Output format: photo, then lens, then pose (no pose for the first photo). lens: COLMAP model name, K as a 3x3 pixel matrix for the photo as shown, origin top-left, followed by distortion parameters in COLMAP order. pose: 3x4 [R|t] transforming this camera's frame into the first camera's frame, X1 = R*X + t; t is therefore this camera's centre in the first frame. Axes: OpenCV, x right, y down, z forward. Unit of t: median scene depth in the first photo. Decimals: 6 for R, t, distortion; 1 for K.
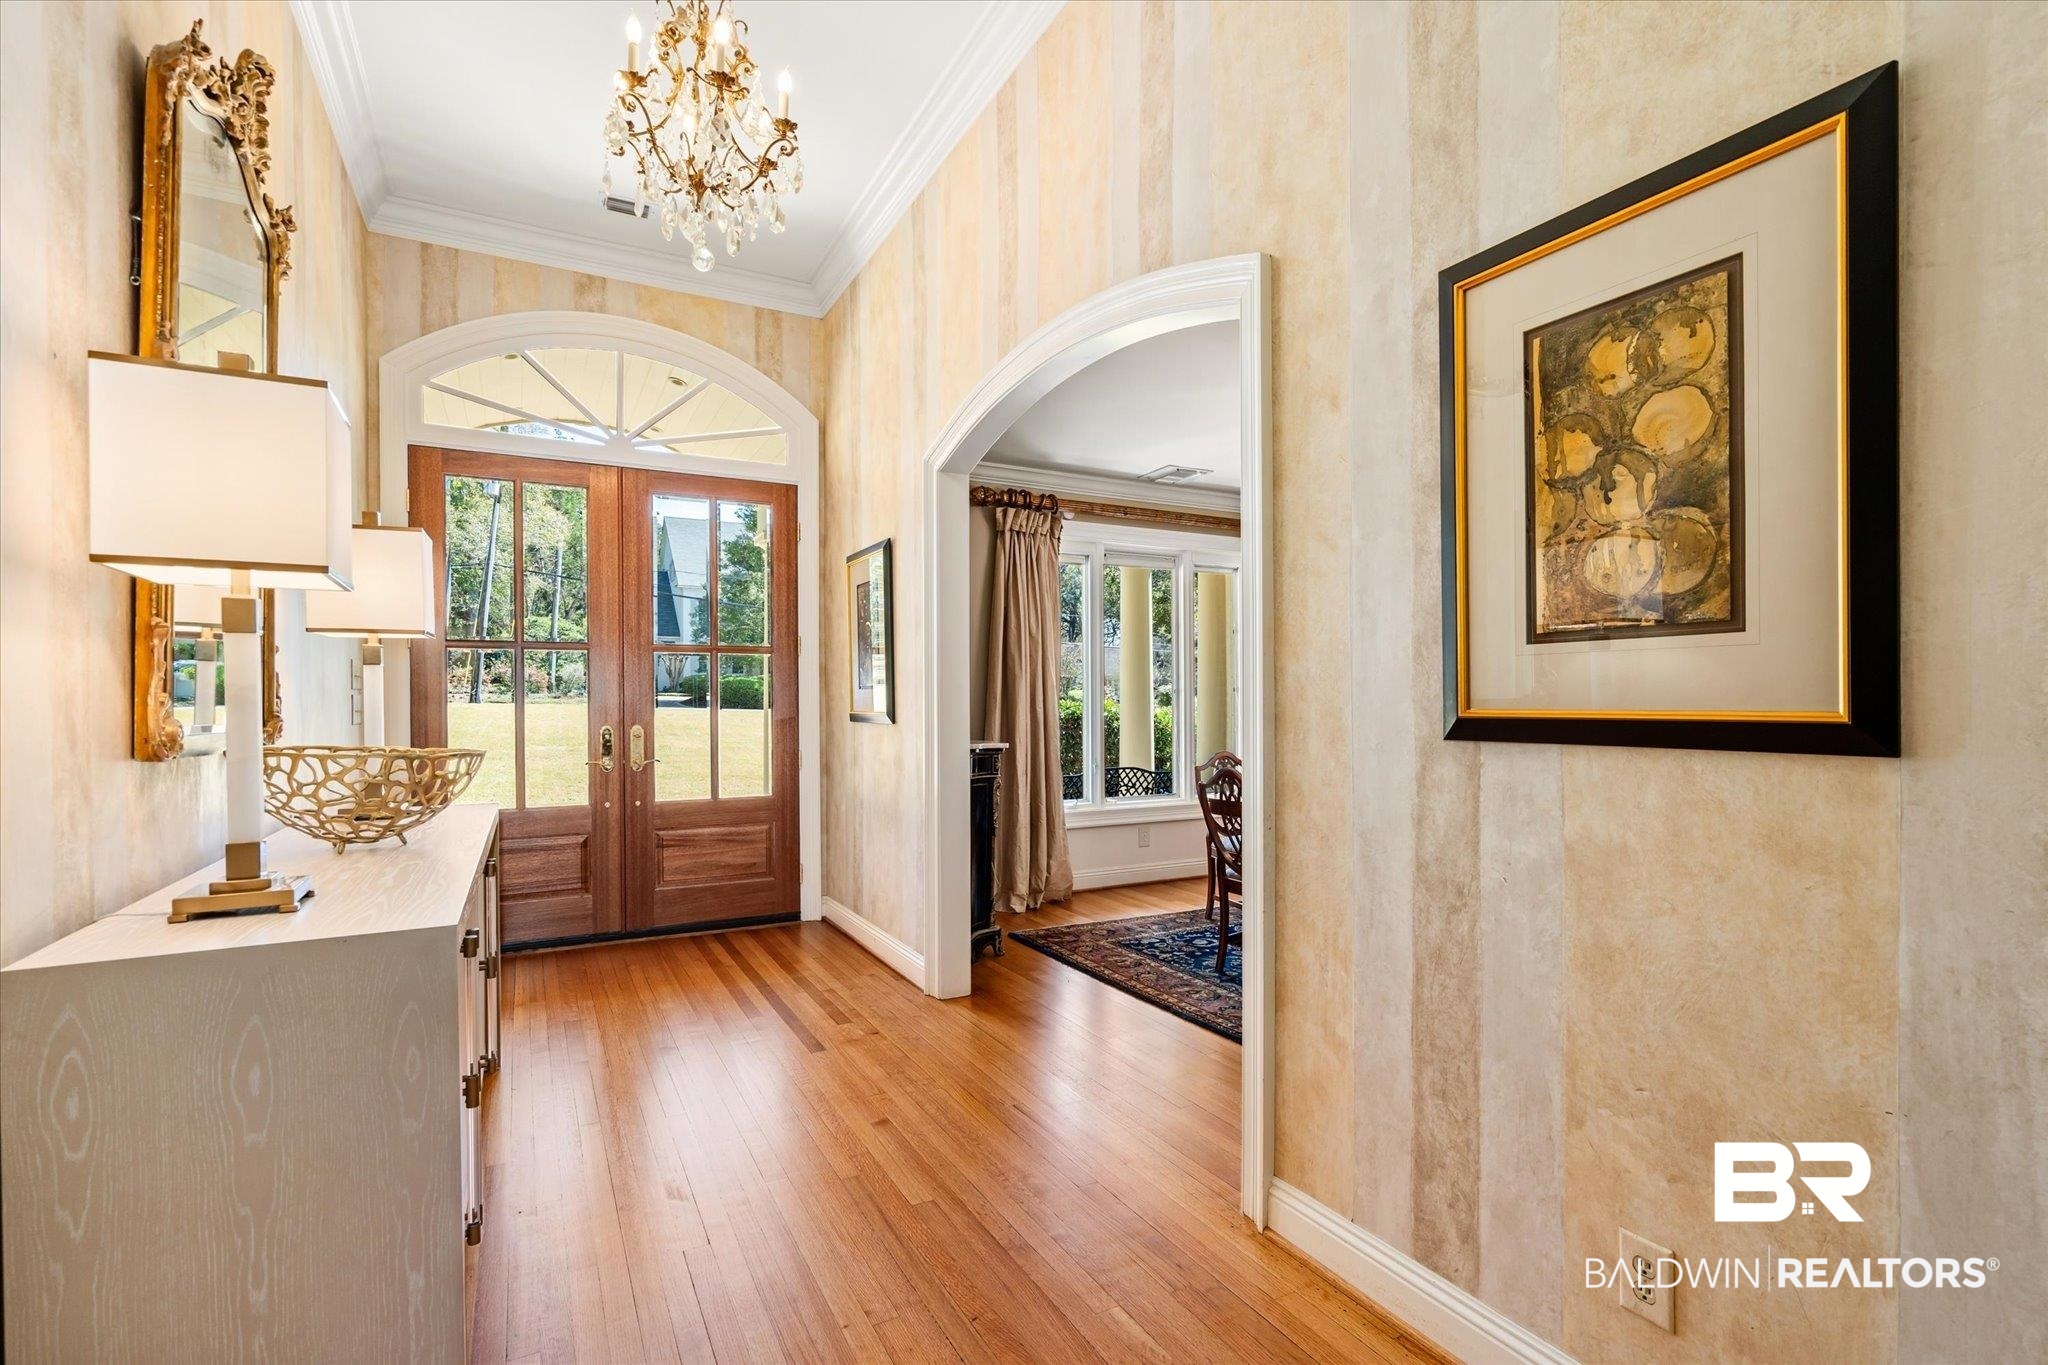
lens RADIAL K [[939.2, 0, 1024.0], [0, 939.2, 682.5], [0, 0, 1]] dist [-0.005846, 0.000169]
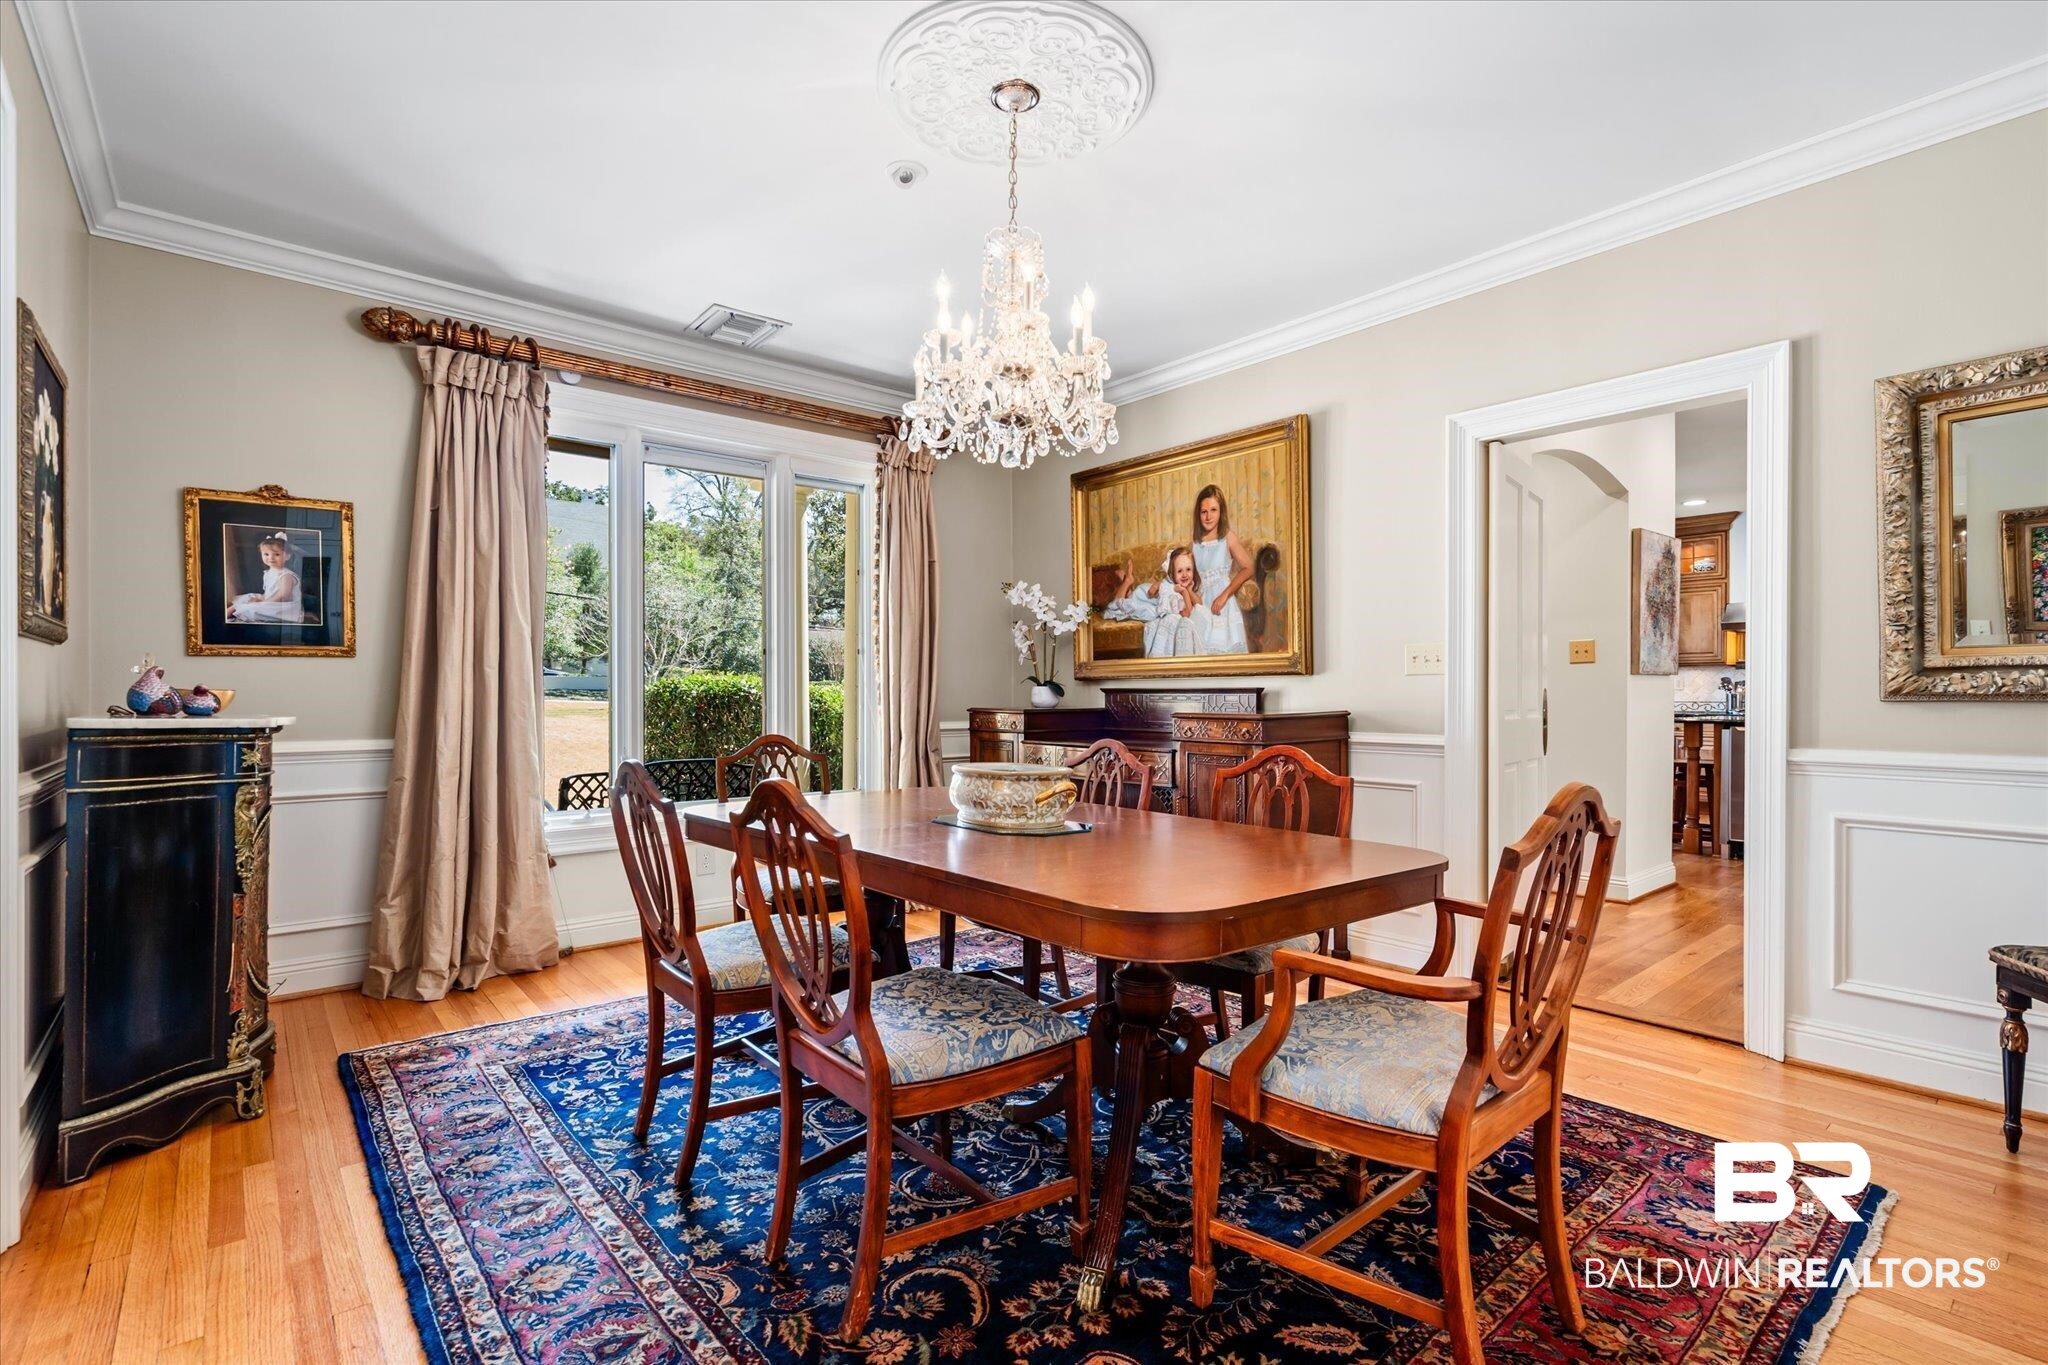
lens RADIAL K [[939.2, 0, 1024.0], [0, 939.2, 682.5], [0, 0, 1]] dist [-0.005846, 0.000169]
pose [[0.976449, 0.008154, 0.215595, 0.229469], [-0.011117, 0.999860, 0.012535, 0.023779], [-0.215462, -0.014636, 0.976402, 0.307836]]
